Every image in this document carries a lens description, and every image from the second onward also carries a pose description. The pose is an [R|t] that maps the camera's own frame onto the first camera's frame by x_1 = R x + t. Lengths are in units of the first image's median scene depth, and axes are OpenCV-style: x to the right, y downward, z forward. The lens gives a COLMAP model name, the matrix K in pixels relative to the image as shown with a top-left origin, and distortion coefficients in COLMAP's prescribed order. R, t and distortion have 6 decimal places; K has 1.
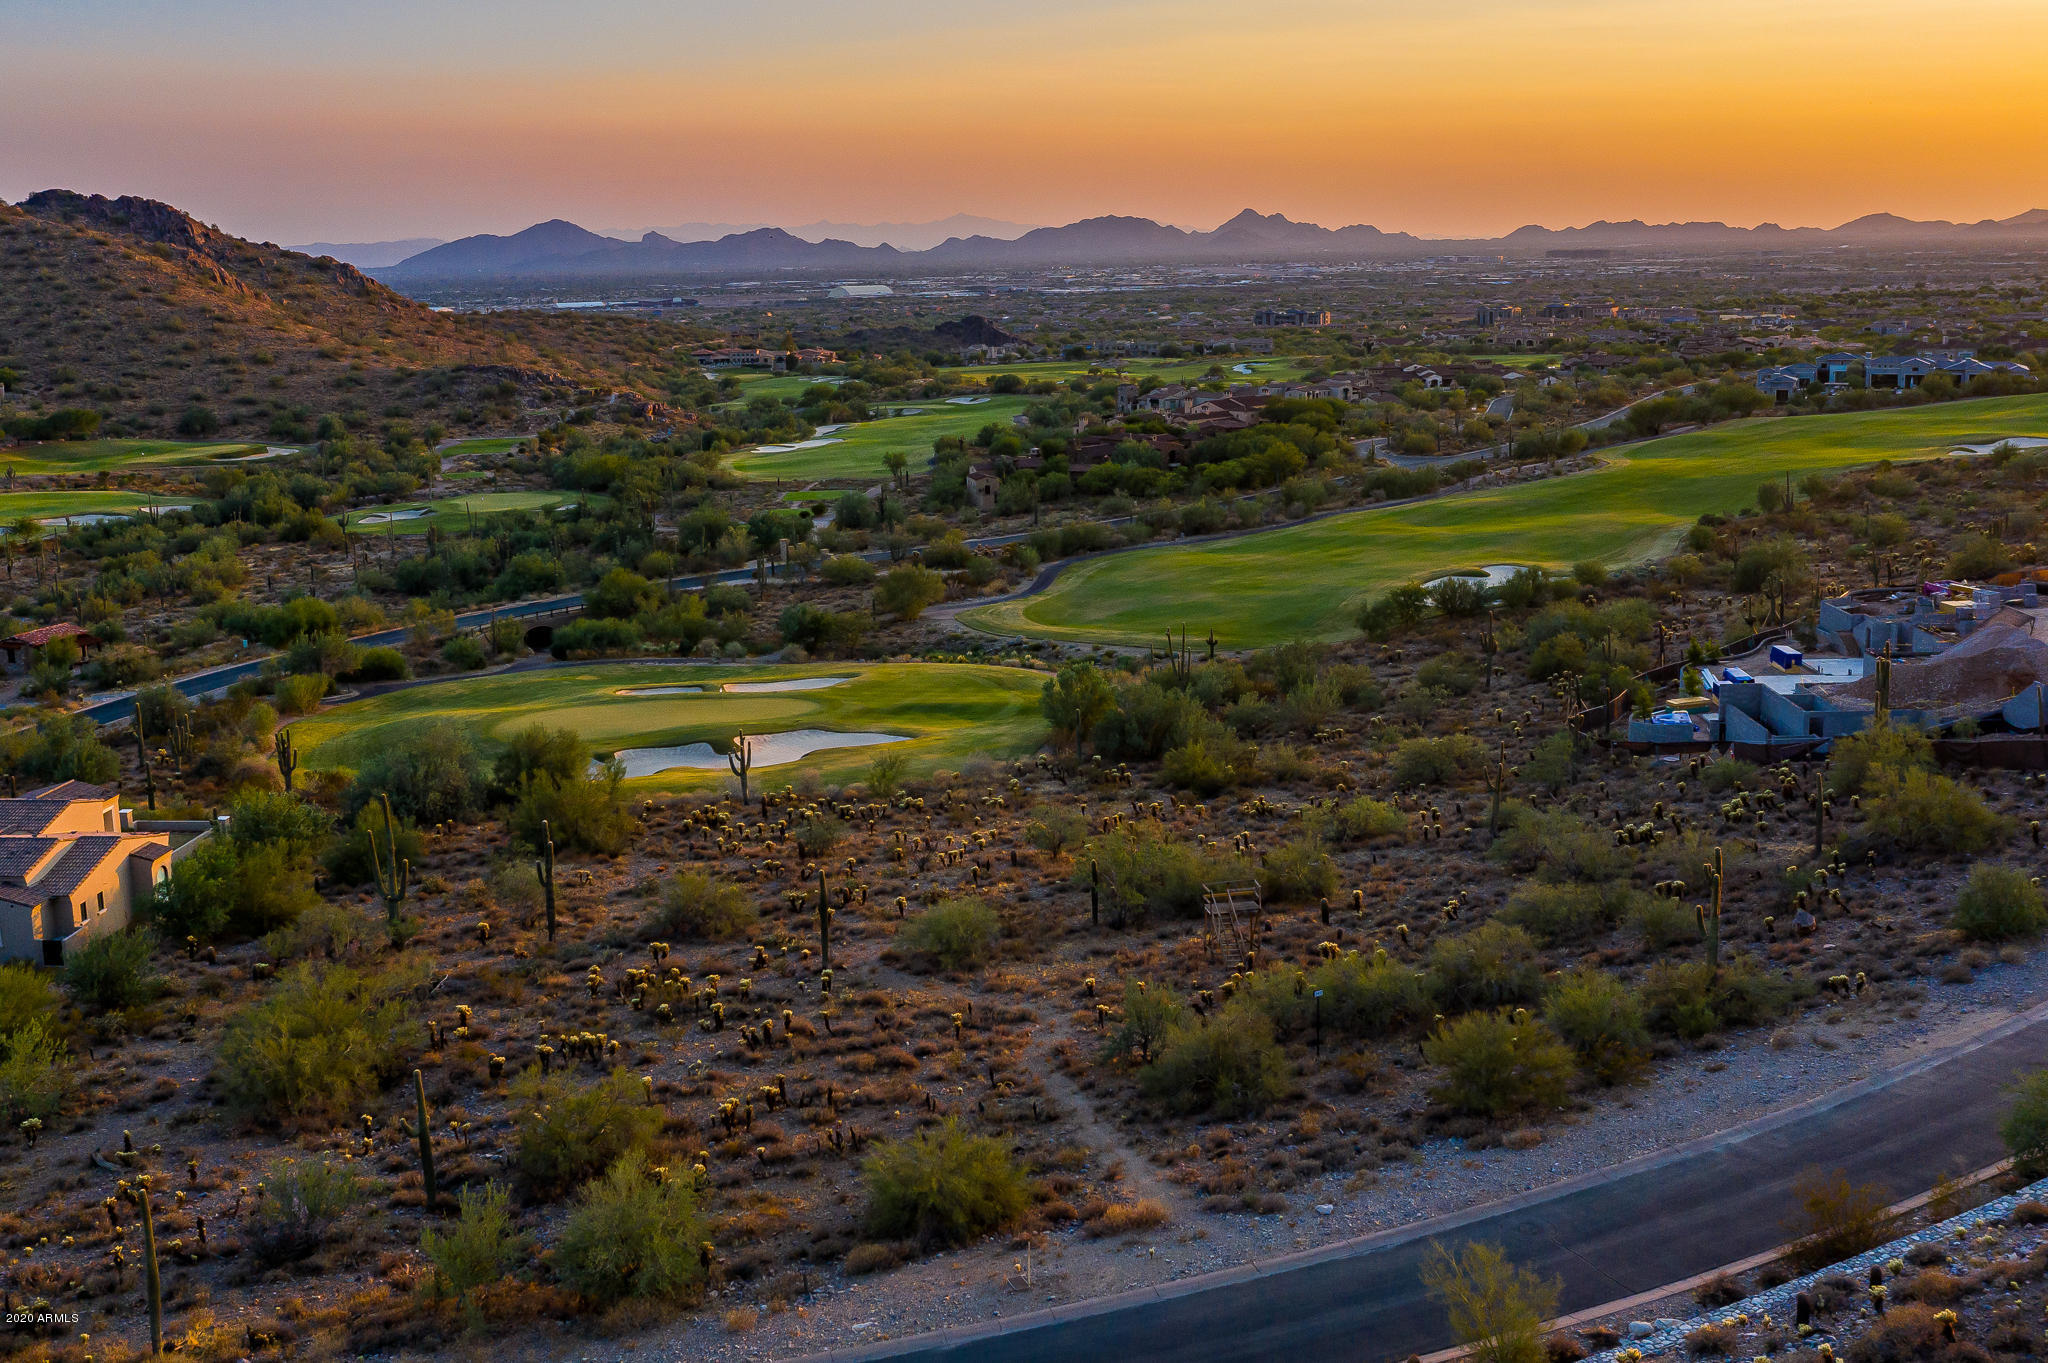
lens RADIAL K [[2031.7, 0, 1015.3], [0, 2031.7, 575.9], [0, 0, 1]] dist [-0.015102, 0.000899]
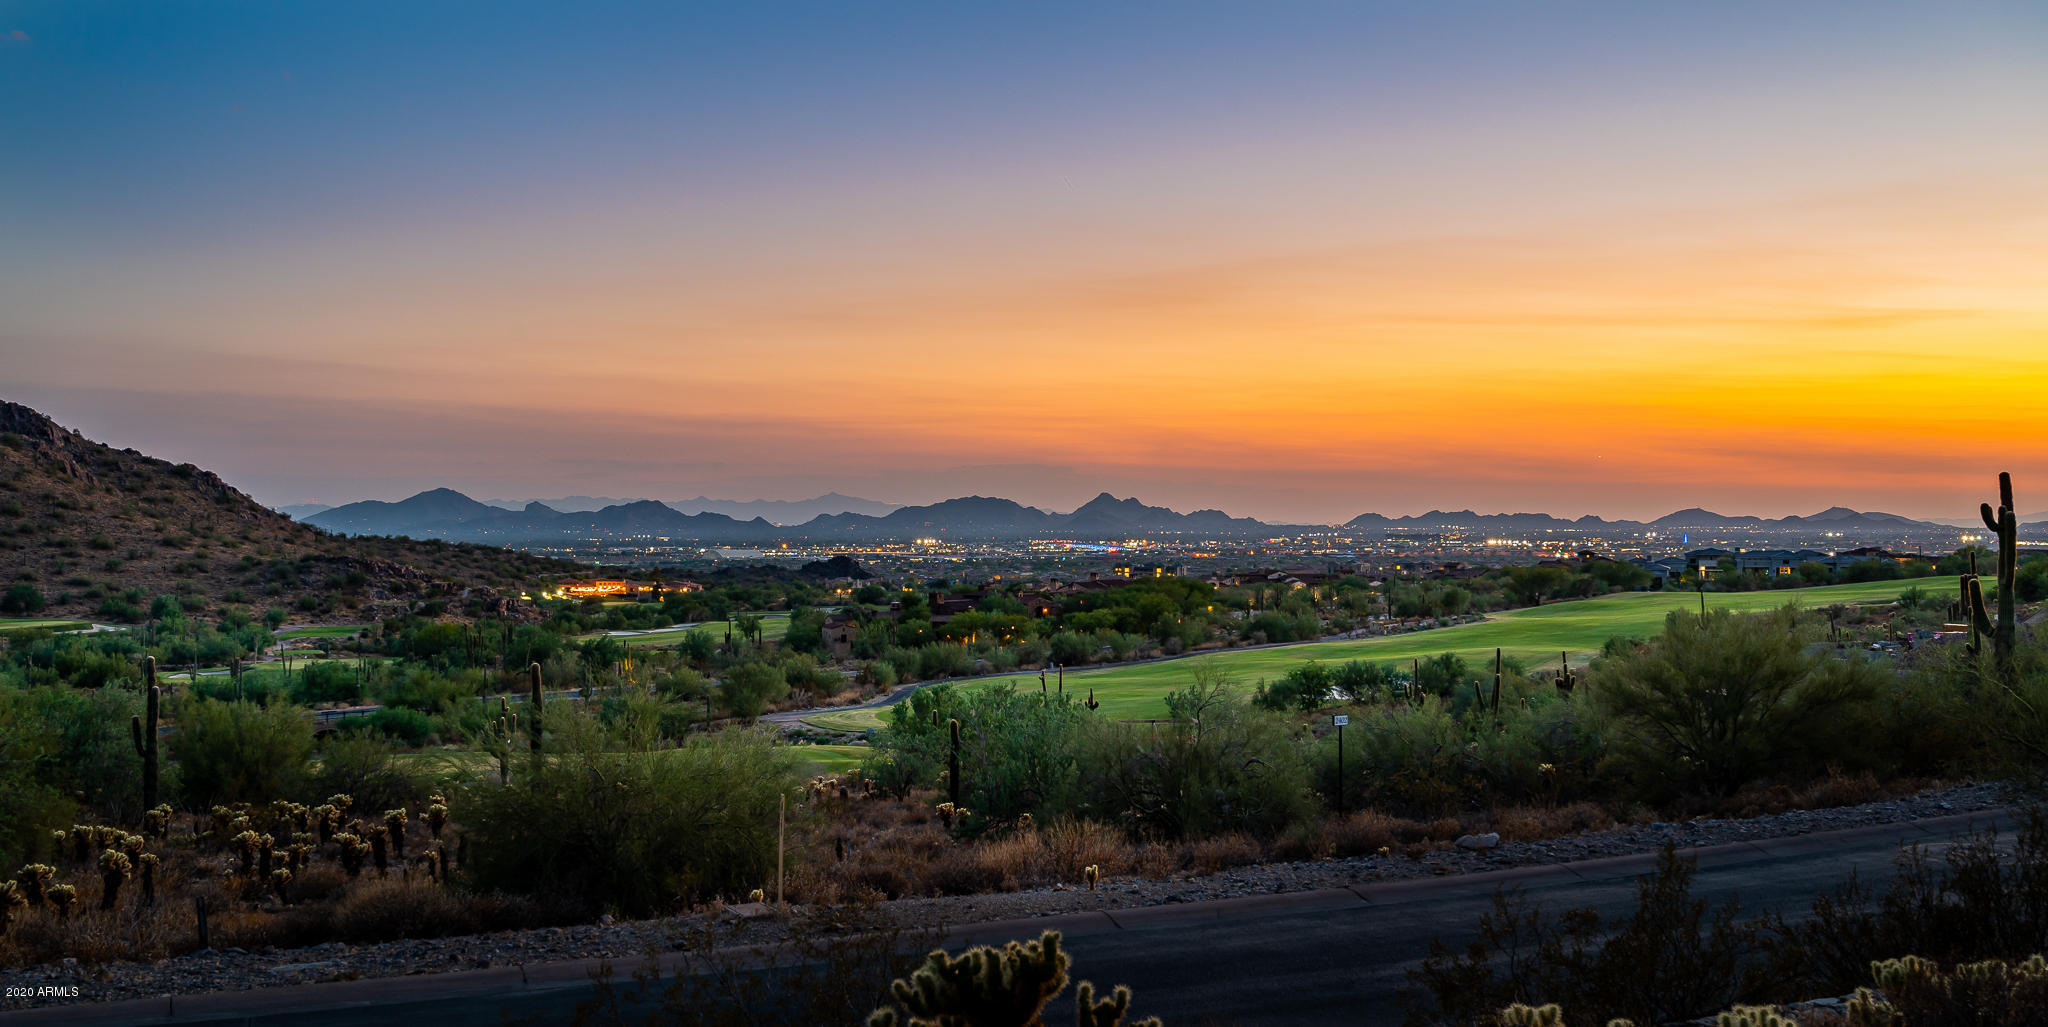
lens RADIAL K [[1953.4, 0, 979.0], [0, 1953.4, 487.9], [0, 0, 1]] dist [-0.001571, -0.000263]
pose [[0.998606, 0.021760, 0.048099, 0.002286], [-0.012743, 0.983515, -0.180376, 0.030589], [-0.051231, 0.179512, 0.982421, 0.056260]]
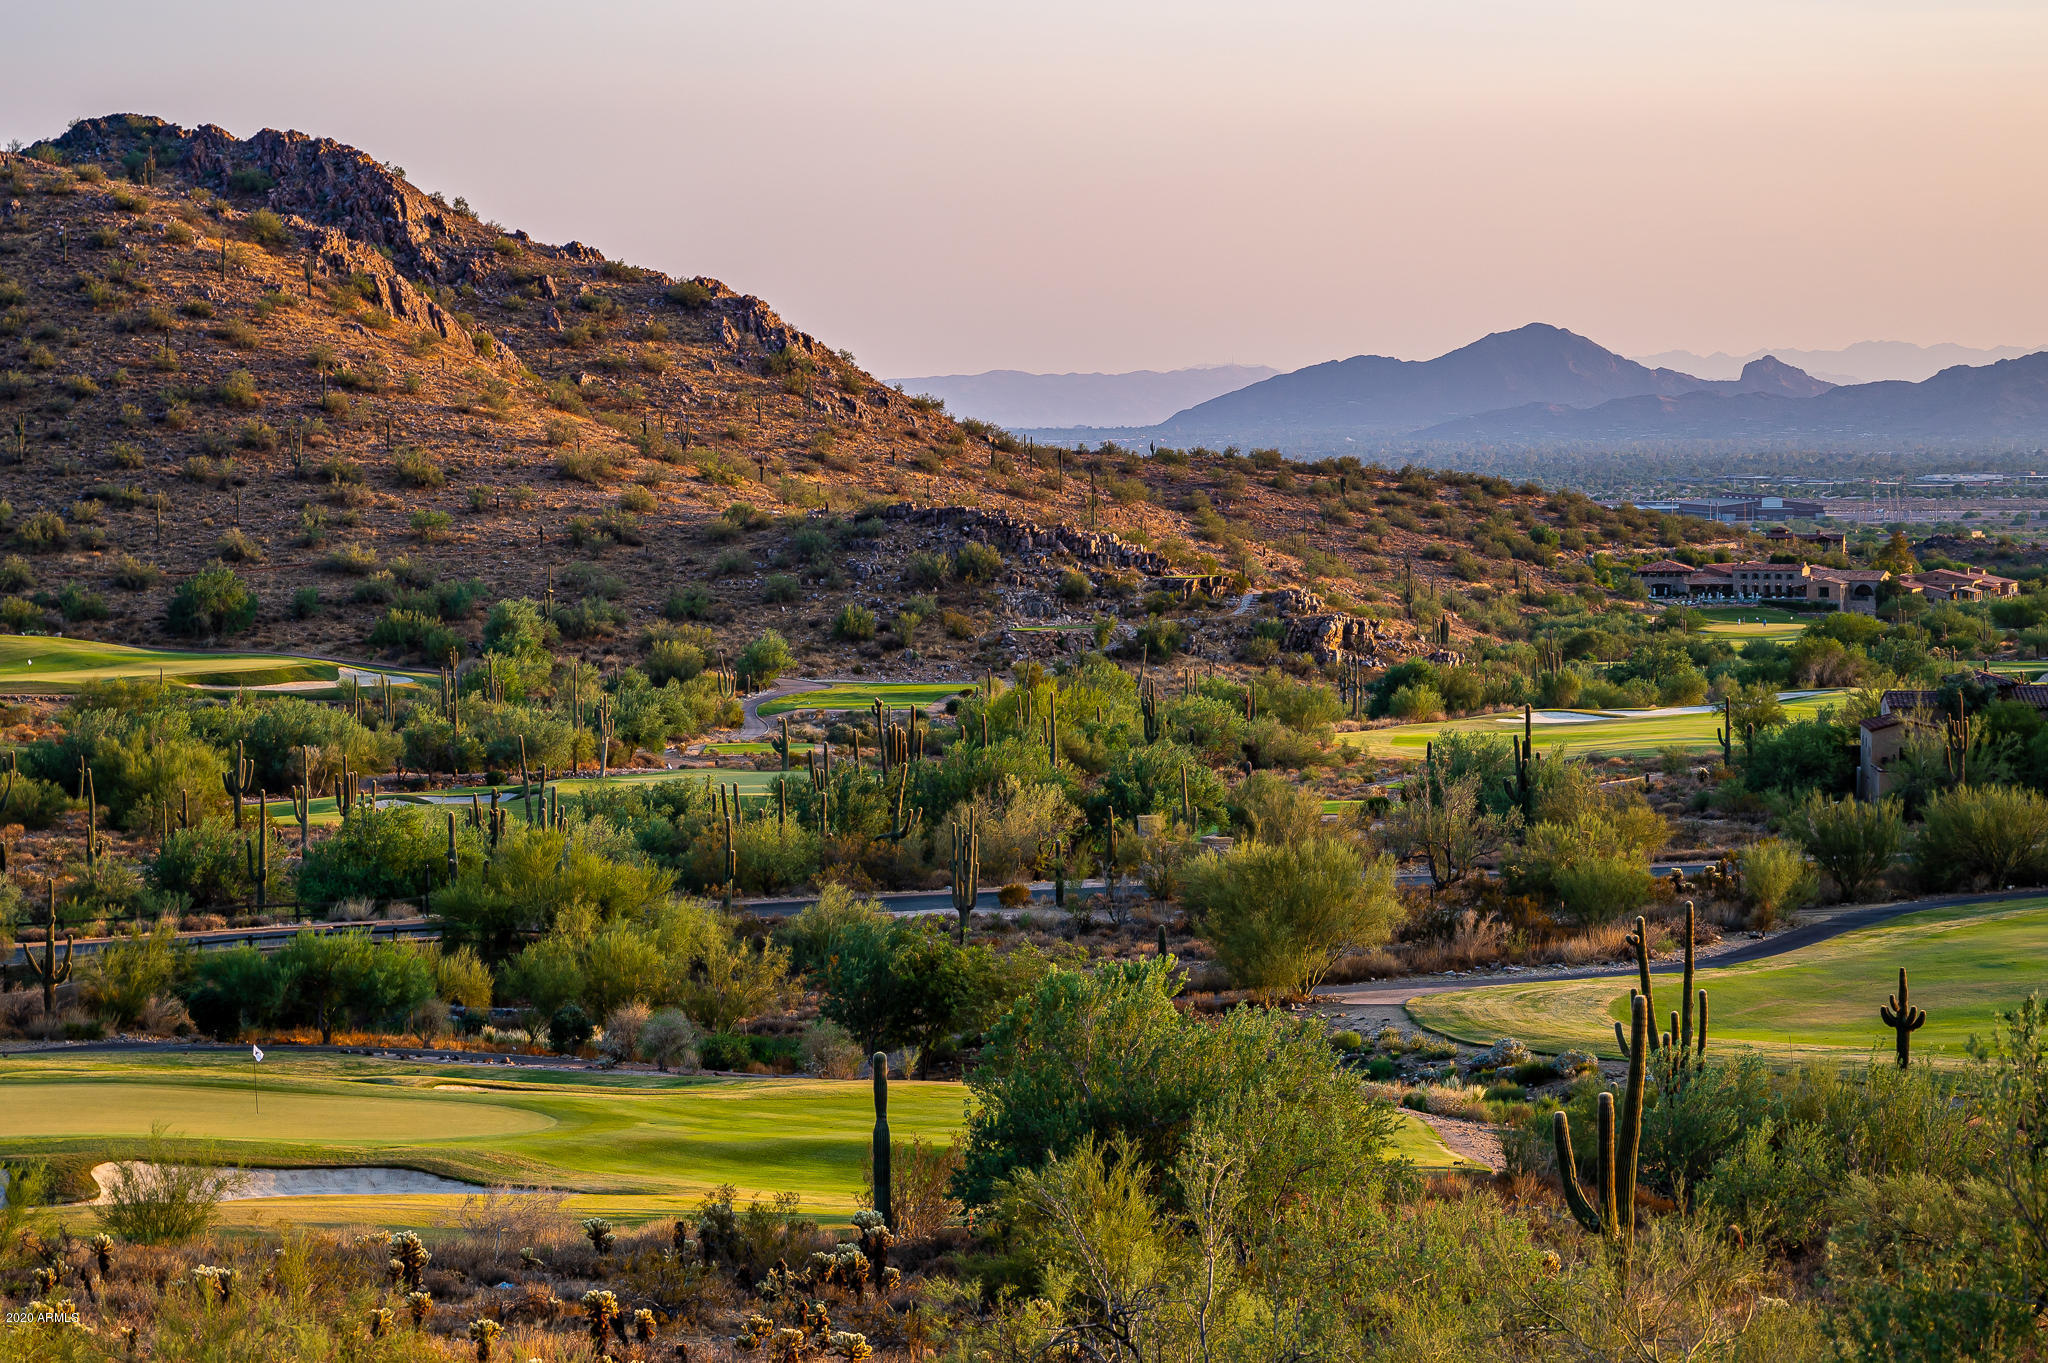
lens RADIAL K [[5008.9, 0, 1024.0], [0, 5008.9, 681.5], [0, 0, 1]] dist [0.011284, 0.067174]
pose [[0.947640, 0.037389, -0.317146, 0.067108], [-0.070433, 0.993137, -0.093372, 0.019996], [0.311478, 0.110820, 0.943769, 0.094307]]
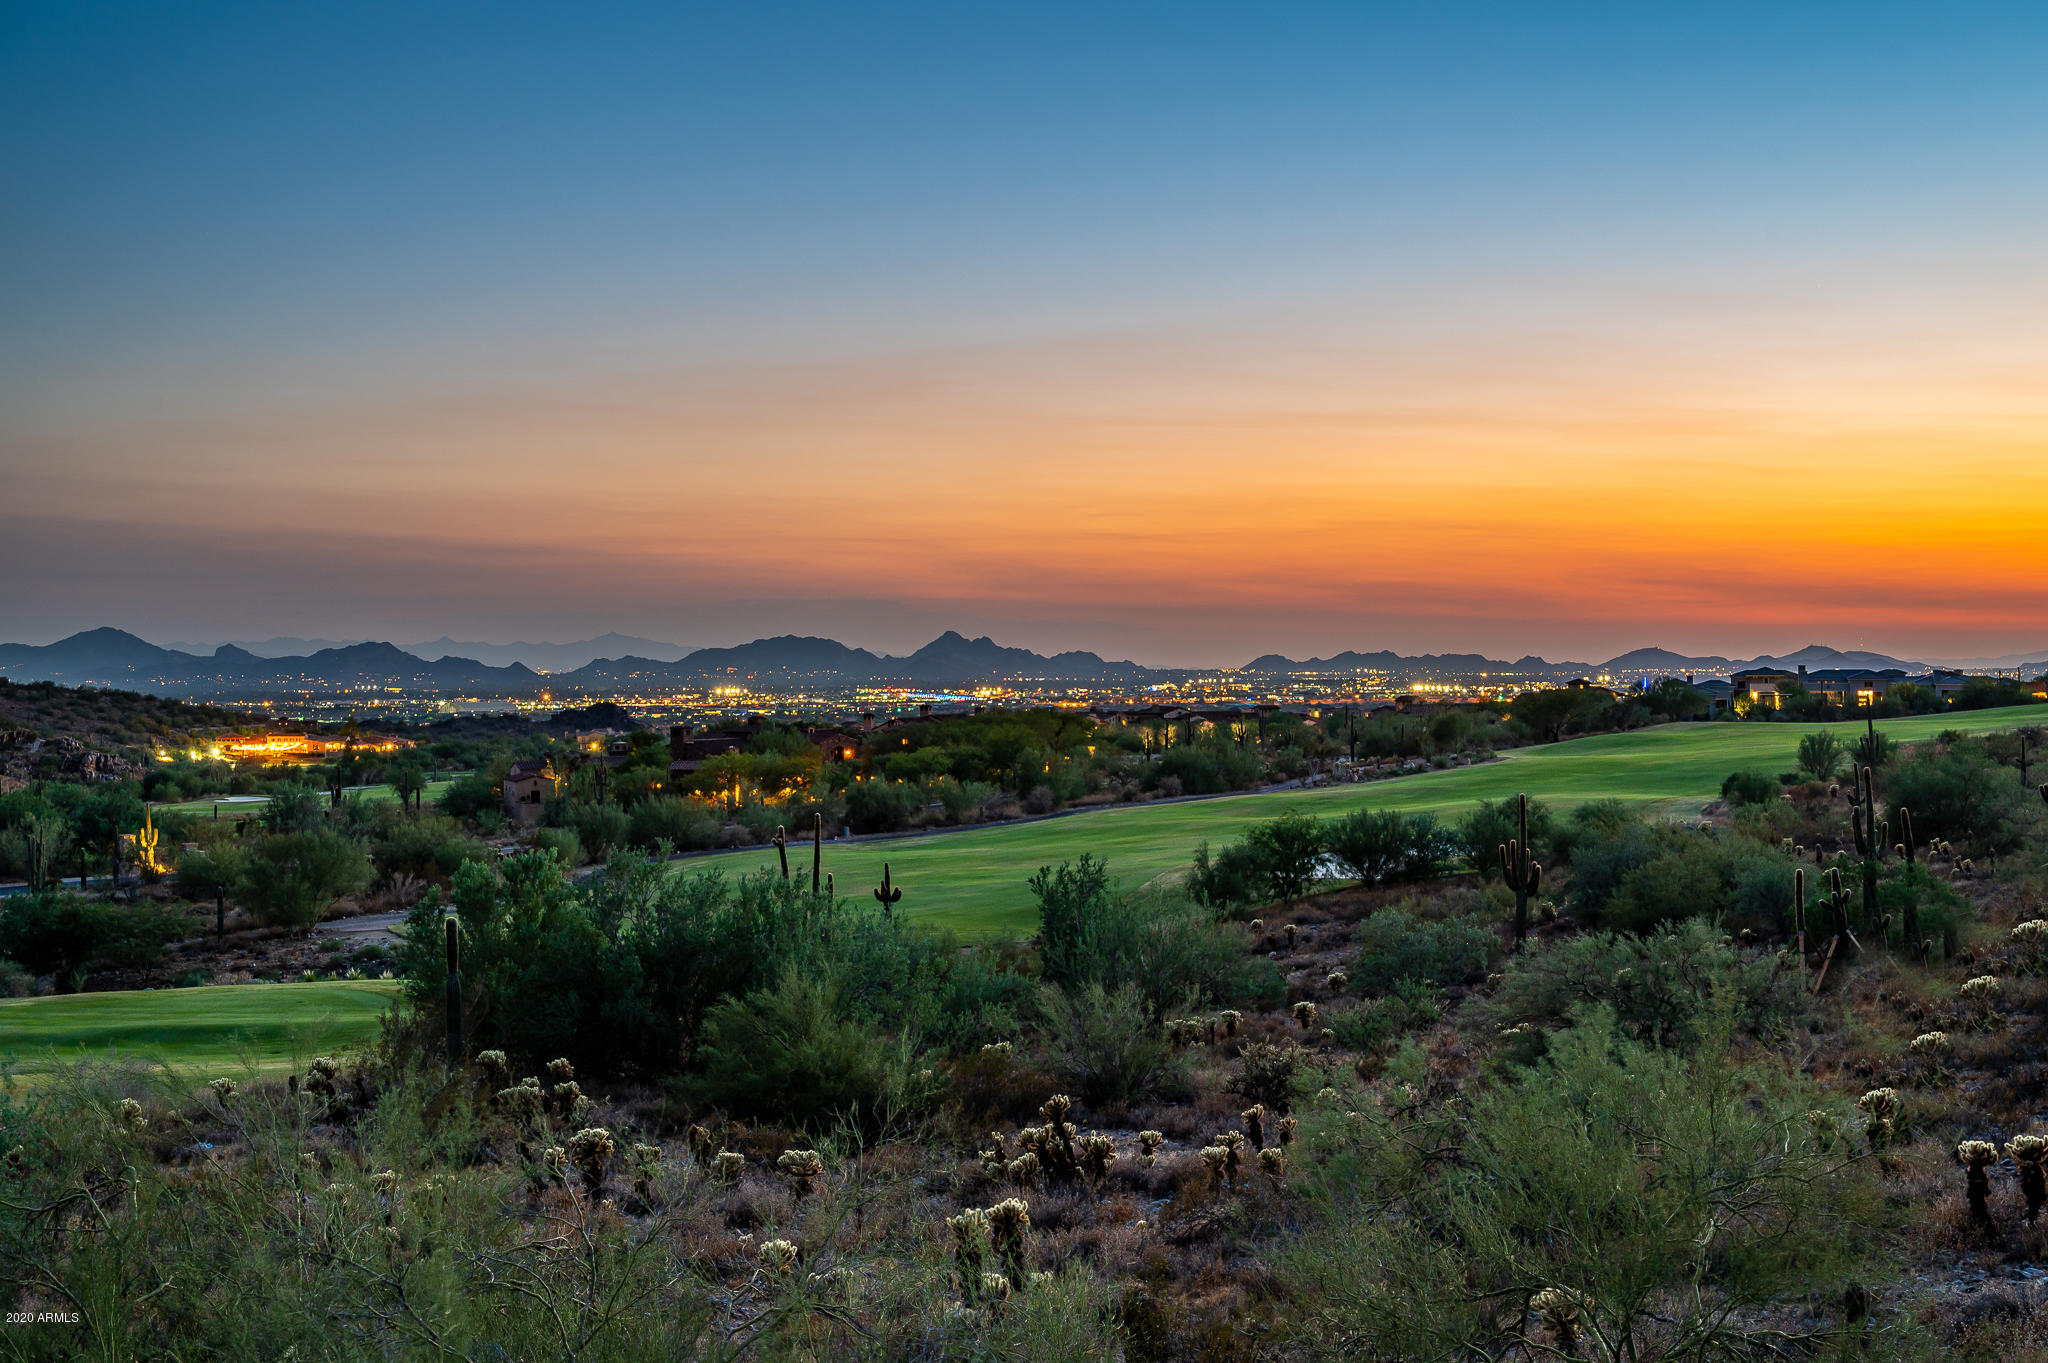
lens RADIAL K [[2394.1, 0, 1055.9], [0, 2394.1, 658.7], [0, 0, 1]] dist [0.001994, -0.018019]
pose [[0.987616, 0.017132, 0.155953, 0.016770], [0.009293, 0.985887, -0.167154, 0.022991], [-0.156615, 0.166533, 0.973519, 0.157910]]
